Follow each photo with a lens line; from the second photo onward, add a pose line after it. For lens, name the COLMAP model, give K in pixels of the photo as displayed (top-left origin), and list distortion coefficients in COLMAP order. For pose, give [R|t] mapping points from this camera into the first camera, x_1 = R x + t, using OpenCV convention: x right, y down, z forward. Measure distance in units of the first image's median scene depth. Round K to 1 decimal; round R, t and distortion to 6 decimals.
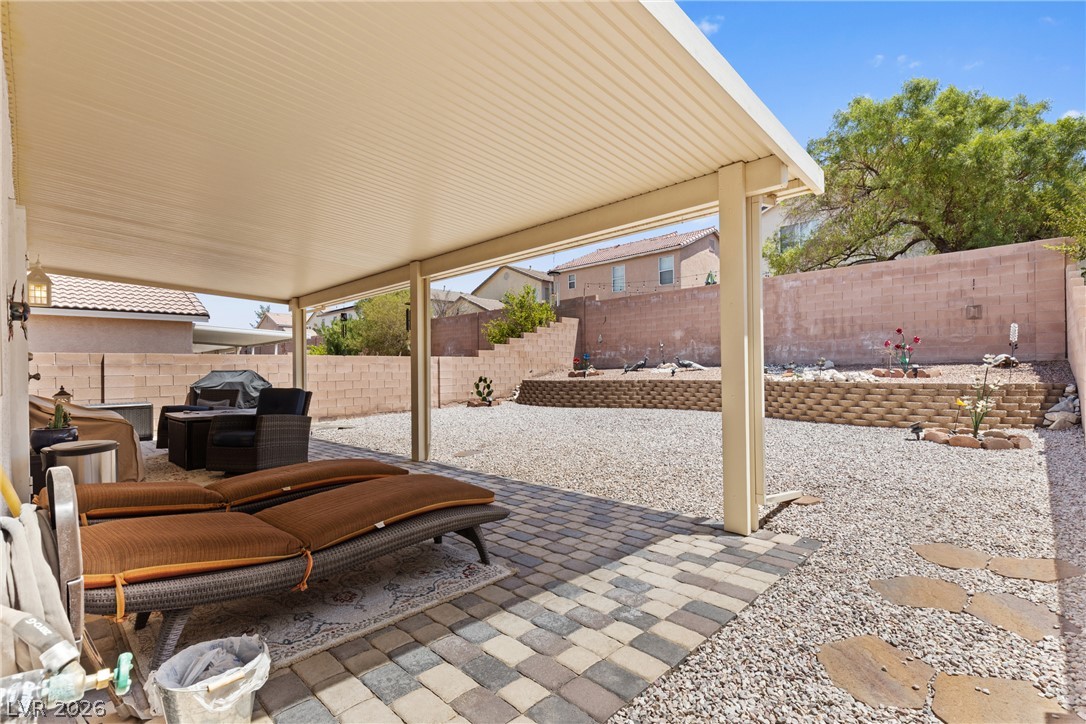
lens RADIAL K [[487.8, 0, 544.6], [0, 487.8, 365.9], [0, 0, 1]] dist [-0.000426, -0.000165]
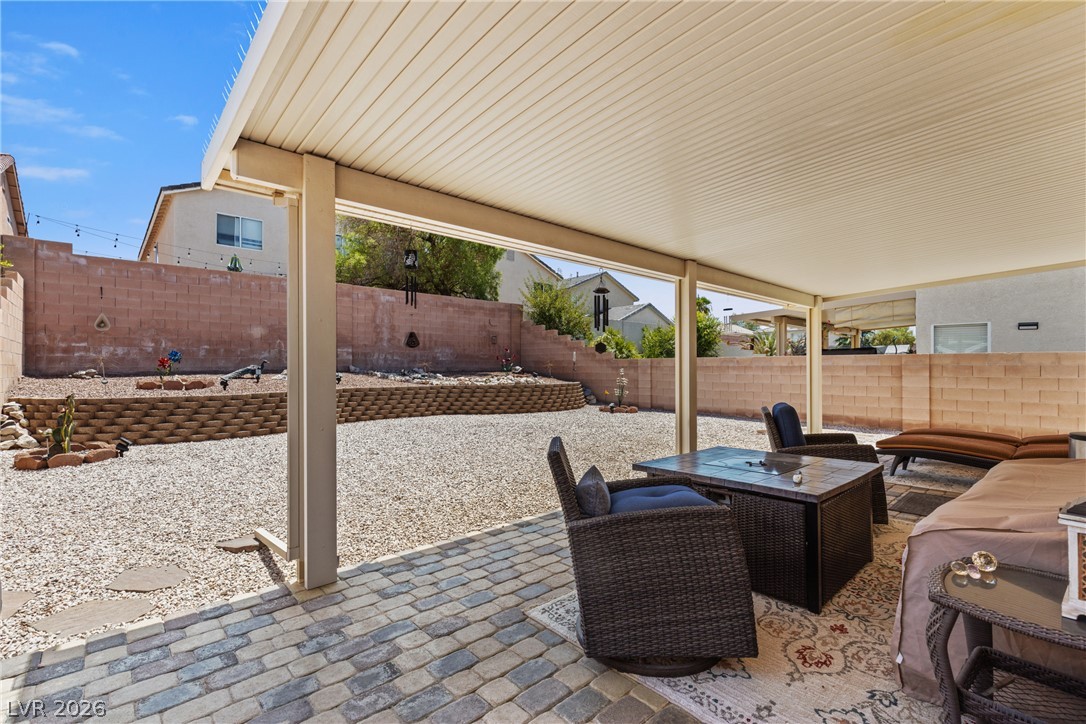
lens RADIAL K [[487.8, 0, 544.6], [0, 487.8, 365.7], [0, 0, 1]] dist [-0.000426, -0.000165]
pose [[0.051075, 0.015849, 0.998569, -0.568315], [-0.006032, 0.999861, -0.015561, -0.000087], [-0.998677, -0.005228, 0.051163, 0.581599]]
